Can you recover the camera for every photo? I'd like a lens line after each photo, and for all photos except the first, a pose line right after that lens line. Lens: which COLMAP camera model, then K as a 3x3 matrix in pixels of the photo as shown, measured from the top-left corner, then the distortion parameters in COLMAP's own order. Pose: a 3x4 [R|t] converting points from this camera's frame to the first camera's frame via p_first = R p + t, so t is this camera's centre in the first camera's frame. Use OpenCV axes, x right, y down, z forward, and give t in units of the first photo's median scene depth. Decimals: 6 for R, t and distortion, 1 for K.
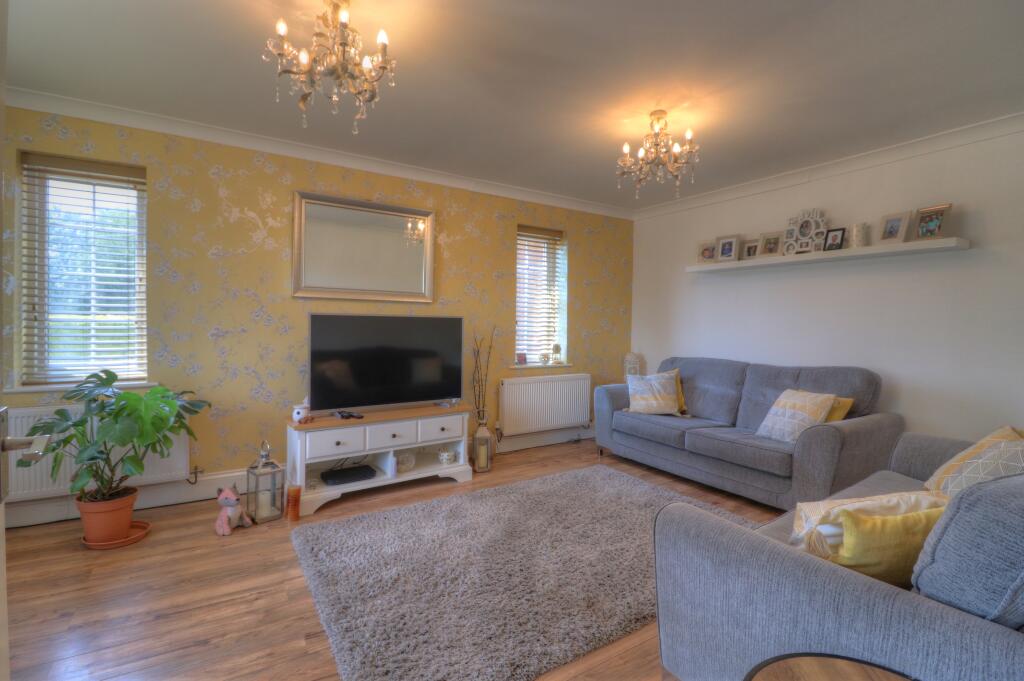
lens RADIAL K [[474.9, 0, 511.3], [0, 474.9, 336.4], [0, 0, 1]] dist [-0.005707, -0.009498]
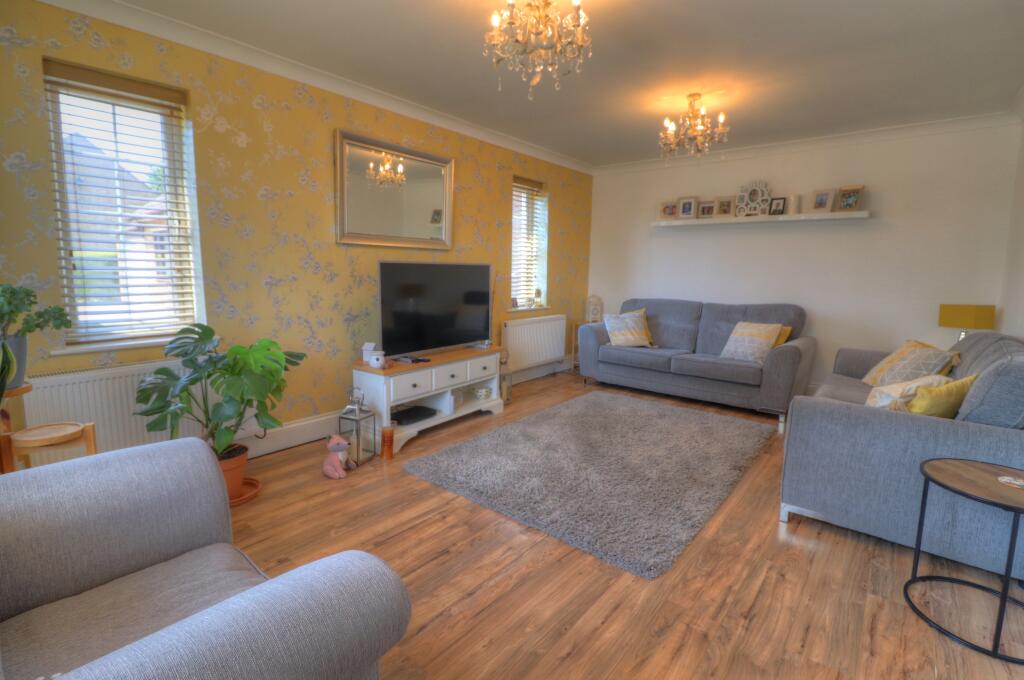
lens RADIAL K [[474.9, 0, 514.3], [0, 474.9, 337.2], [0, 0, 1]] dist [-0.005707, -0.009498]
pose [[0.951650, -0.041716, 0.304340, -0.447950], [0.004807, 0.992637, 0.121030, -0.008776], [-0.307148, -0.113715, 0.944843, -0.054207]]
